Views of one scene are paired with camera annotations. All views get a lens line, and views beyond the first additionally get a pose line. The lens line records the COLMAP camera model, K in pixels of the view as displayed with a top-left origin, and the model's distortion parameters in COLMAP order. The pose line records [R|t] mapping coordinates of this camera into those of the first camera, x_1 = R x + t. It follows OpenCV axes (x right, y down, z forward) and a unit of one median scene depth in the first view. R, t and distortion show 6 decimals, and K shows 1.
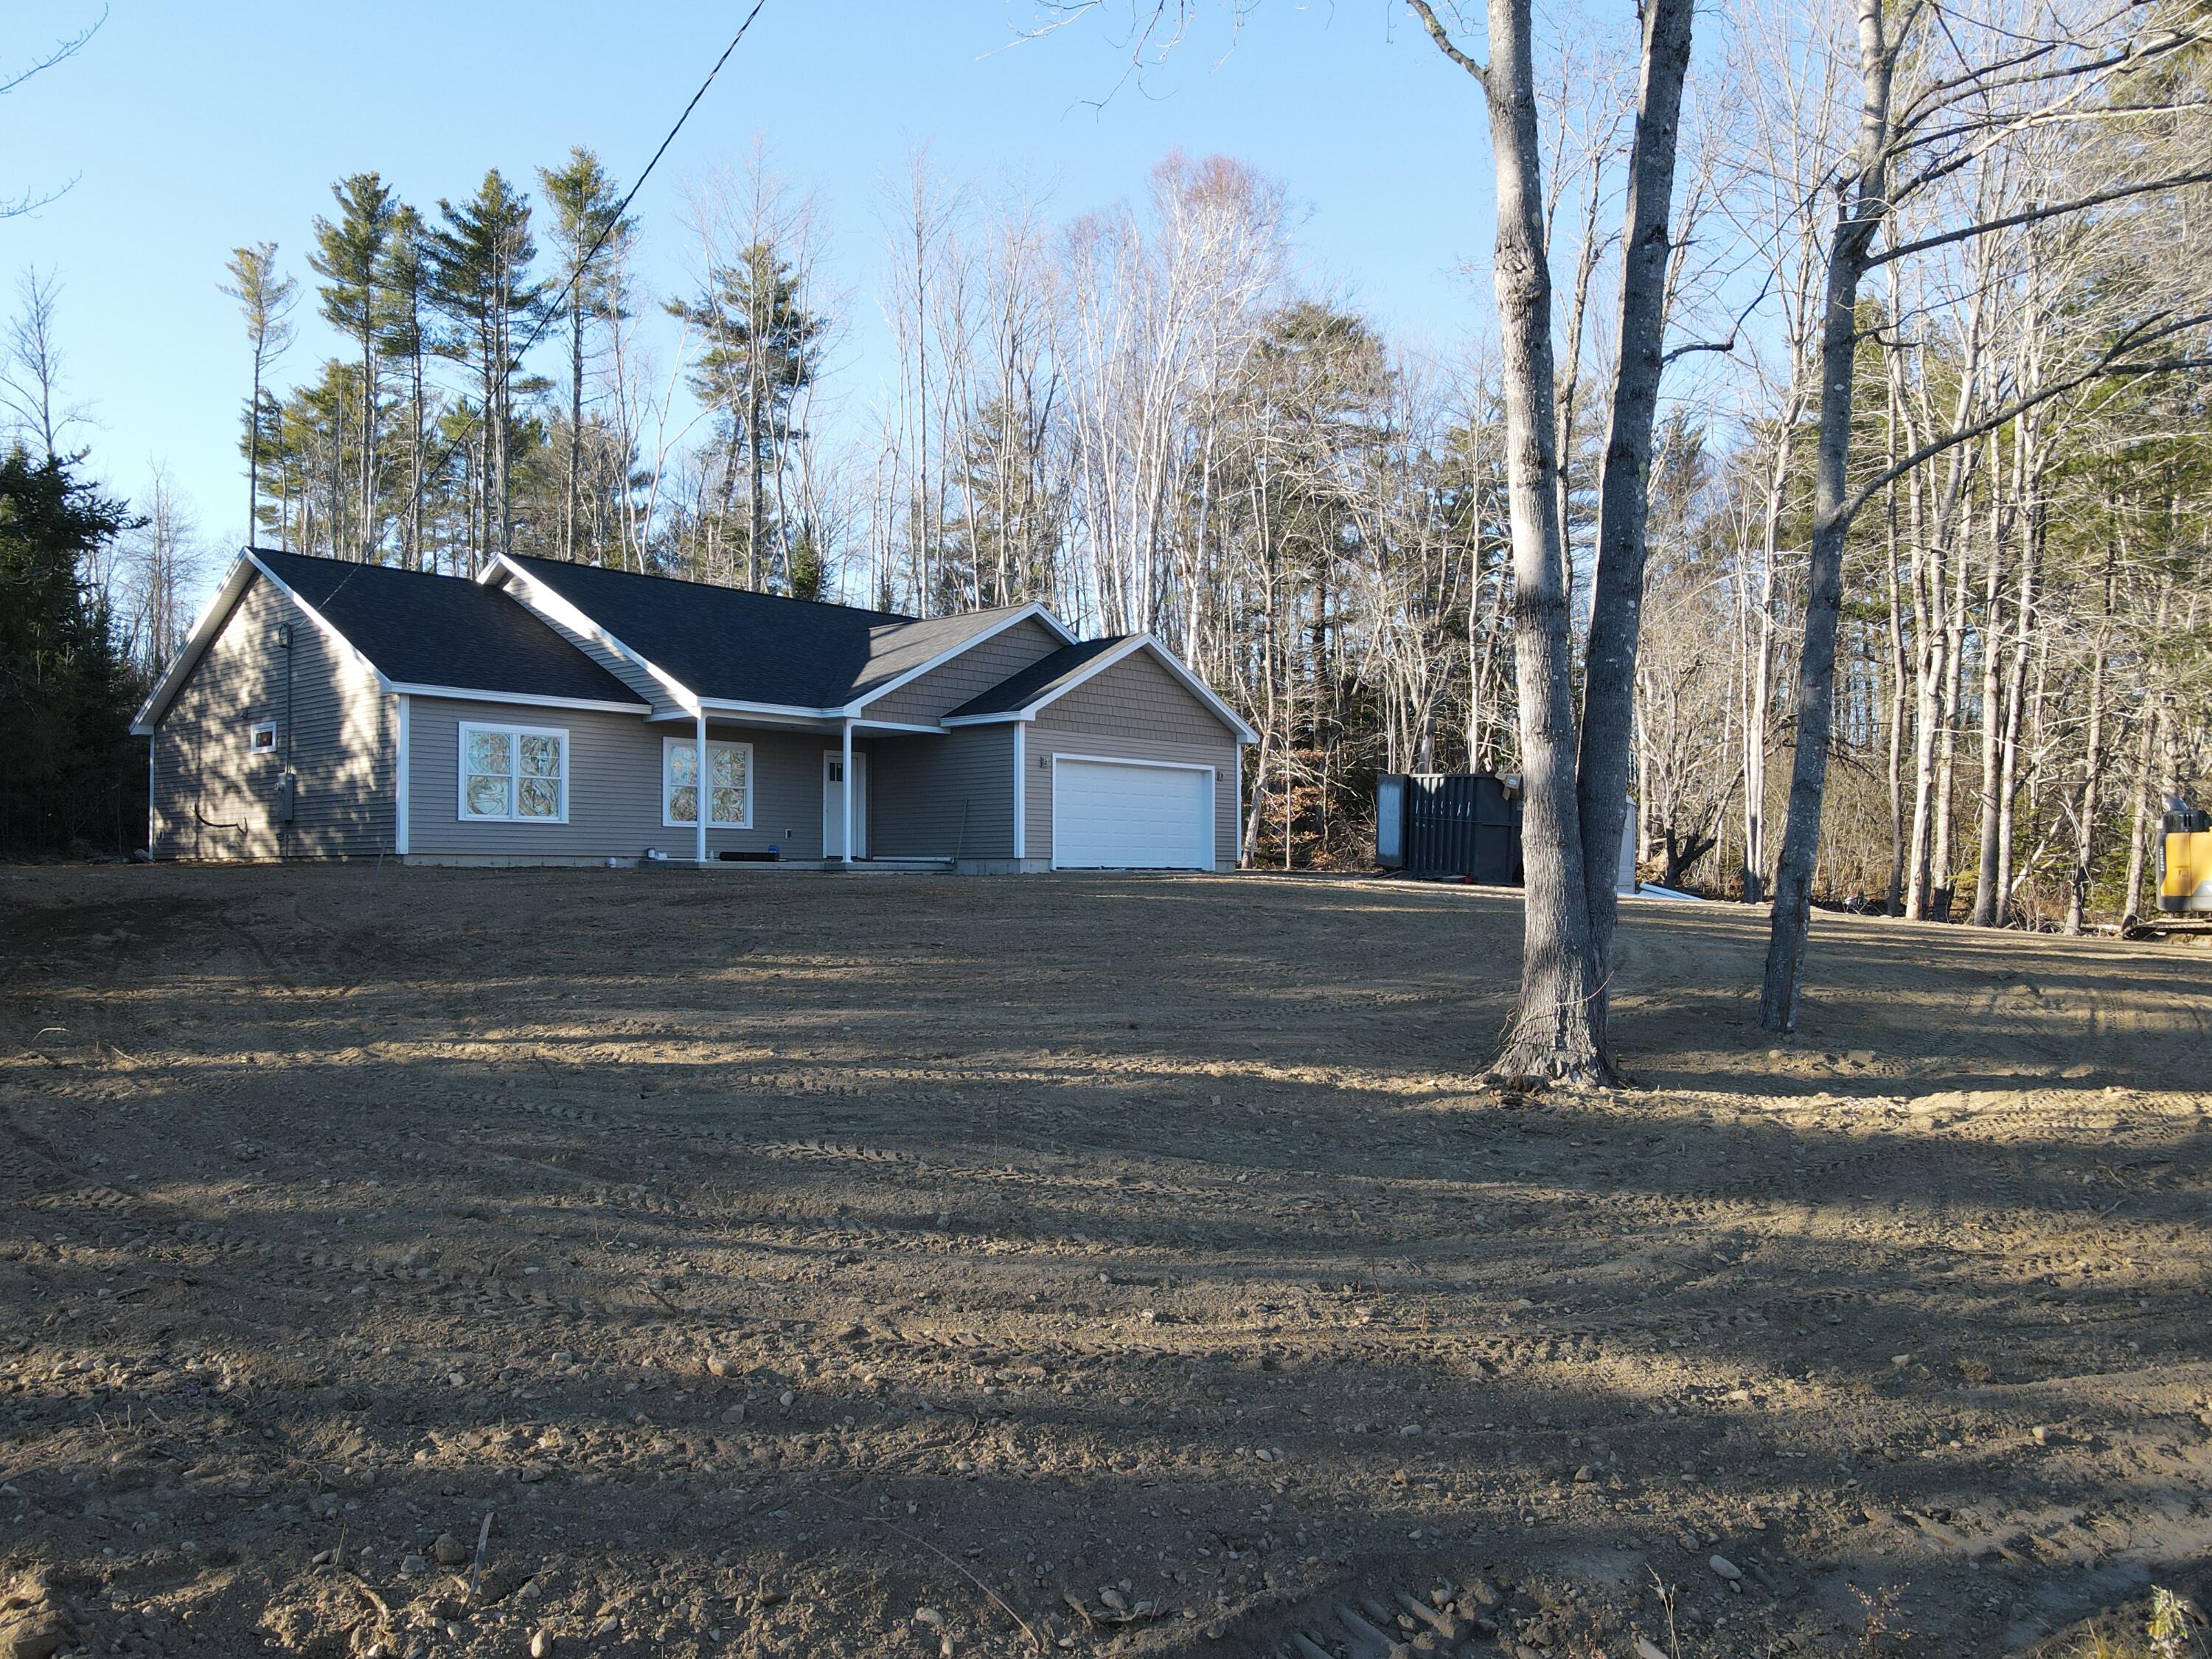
lens RADIAL K [[1590.2, 0, 1110.4], [0, 1590.2, 814.4], [0, 0, 1]] dist [0.007285, -0.000141]
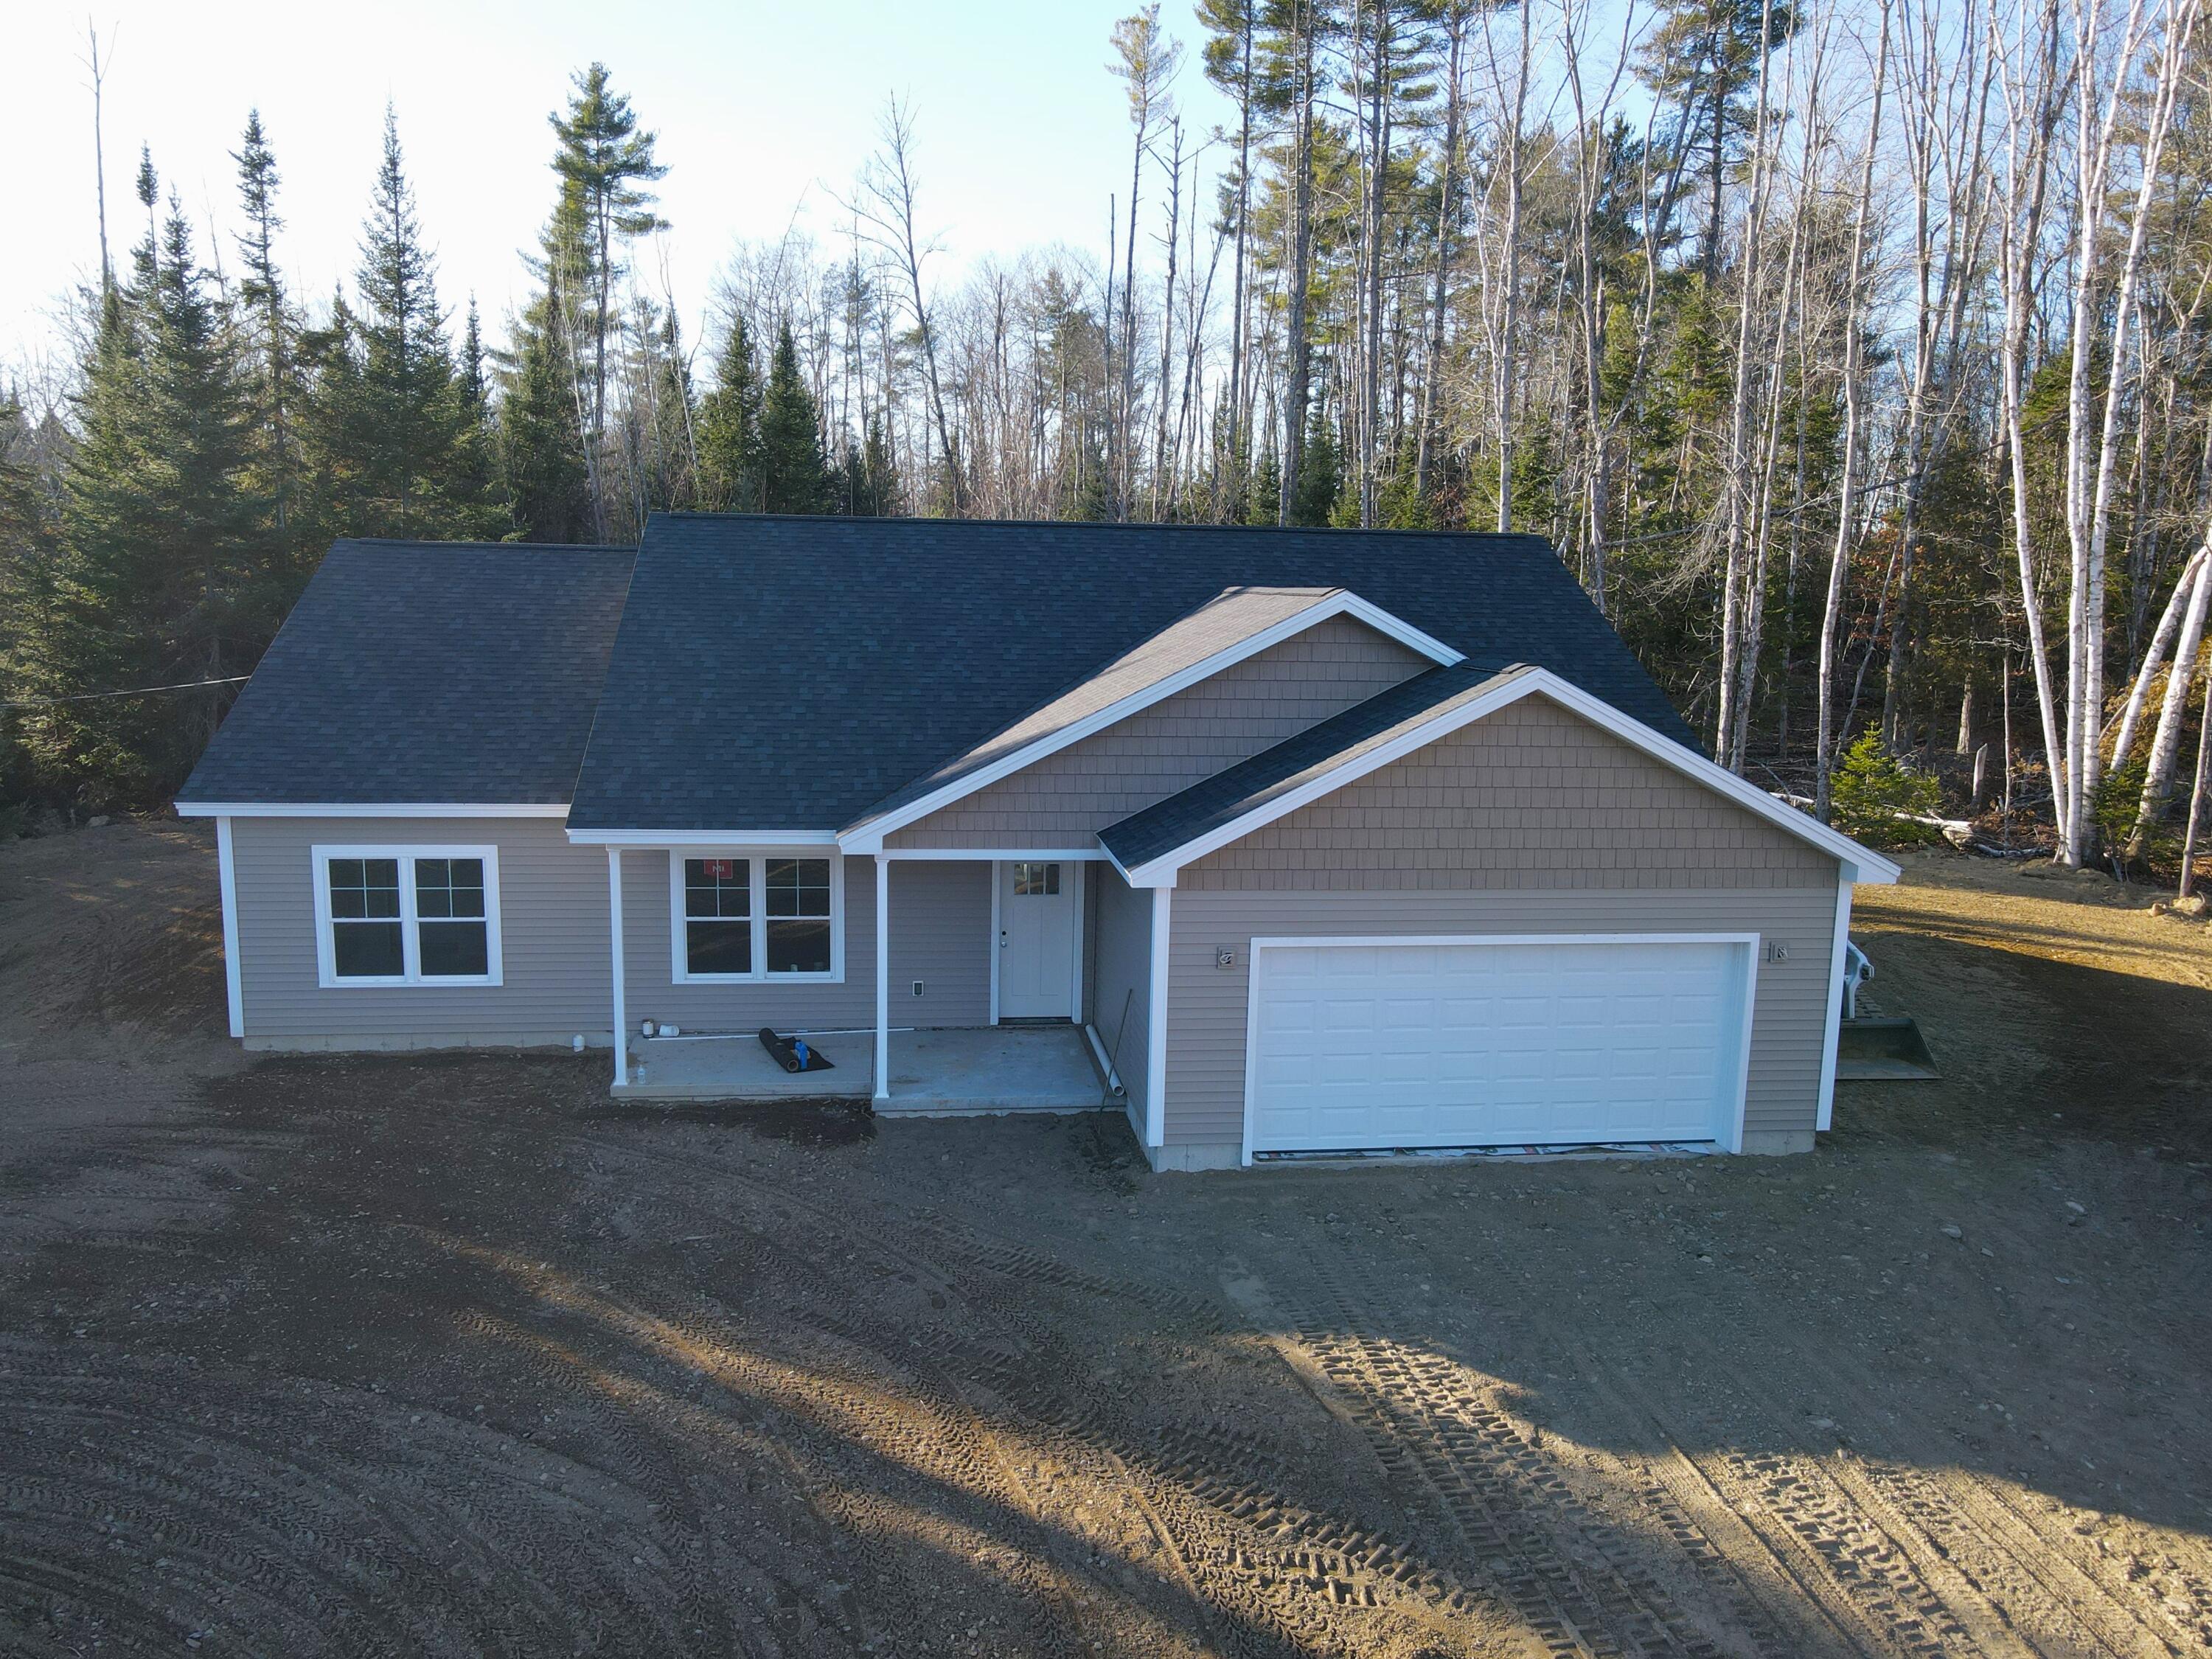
lens RADIAL K [[1590.2, 0, 1099.4], [0, 1590.2, 829.5], [0, 0, 1]] dist [0.007285, -0.000141]
pose [[0.747155, 0.124771, -0.652833, 0.102101], [0.000031, 0.982215, 0.187758, -0.067826], [0.664650, -0.140305, 0.733863, 0.251247]]
